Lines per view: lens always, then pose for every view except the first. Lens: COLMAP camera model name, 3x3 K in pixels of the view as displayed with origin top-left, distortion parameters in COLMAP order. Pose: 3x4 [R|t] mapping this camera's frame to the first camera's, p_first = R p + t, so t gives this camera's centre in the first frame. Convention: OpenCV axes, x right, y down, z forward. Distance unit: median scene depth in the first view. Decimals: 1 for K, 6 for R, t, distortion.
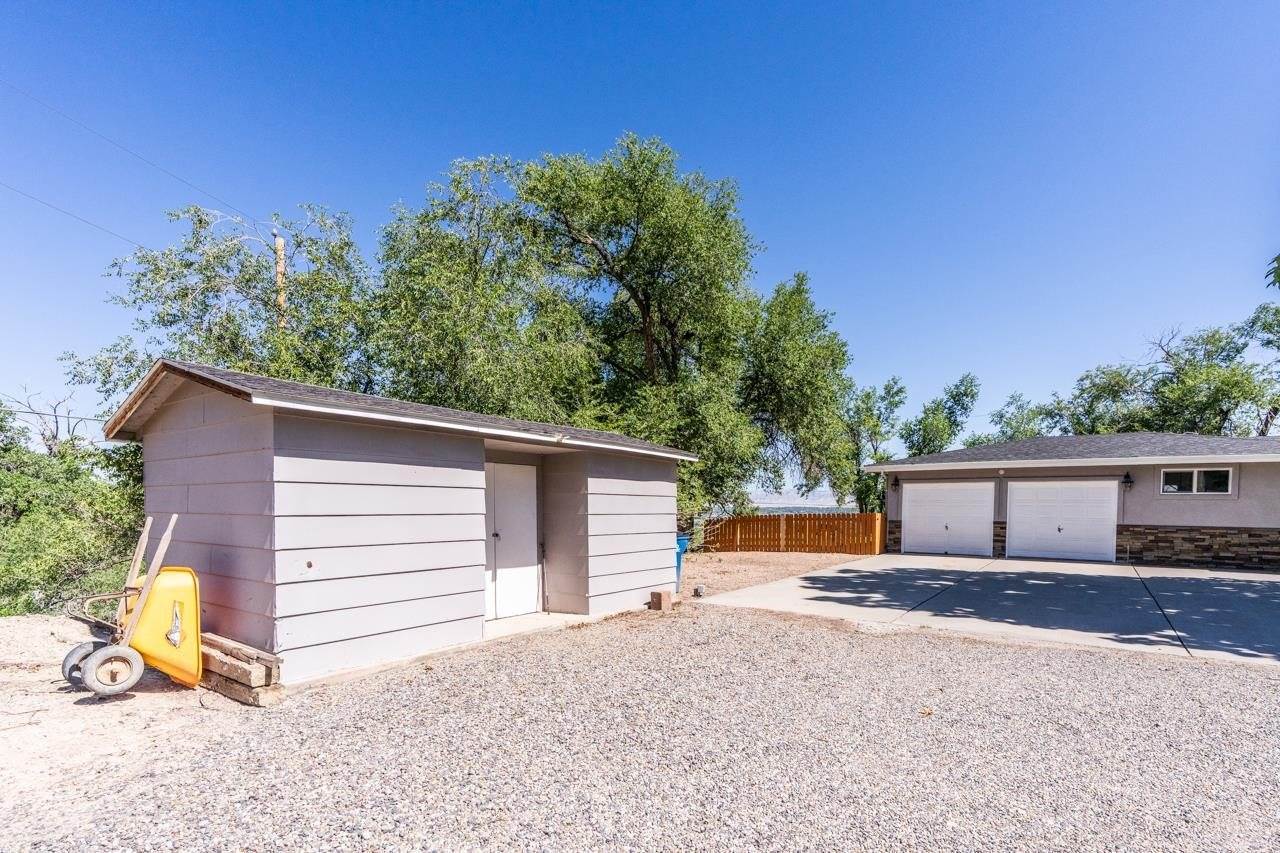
lens RADIAL K [[610.9, 0, 641.8], [0, 610.9, 449.7], [0, 0, 1]] dist [0.001698, 0.000429]
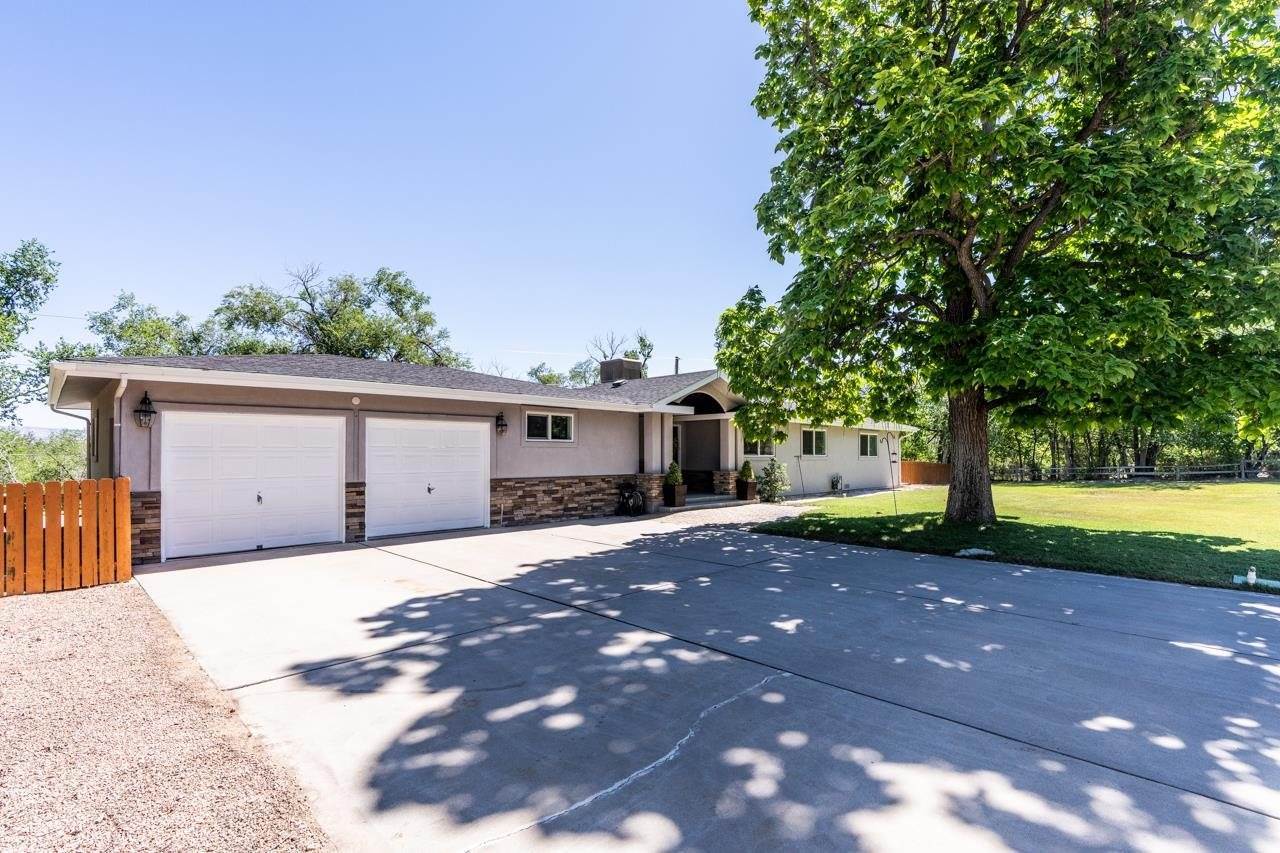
lens RADIAL K [[610.9, 0, 641.8], [0, 610.9, 449.7], [0, 0, 1]] dist [0.001698, 0.000429]
pose [[0.146887, -0.000357, 0.989153, 0.035488], [-0.083902, 0.996392, 0.012819, 0.059120], [-0.985589, -0.084875, 0.146327, 0.698524]]
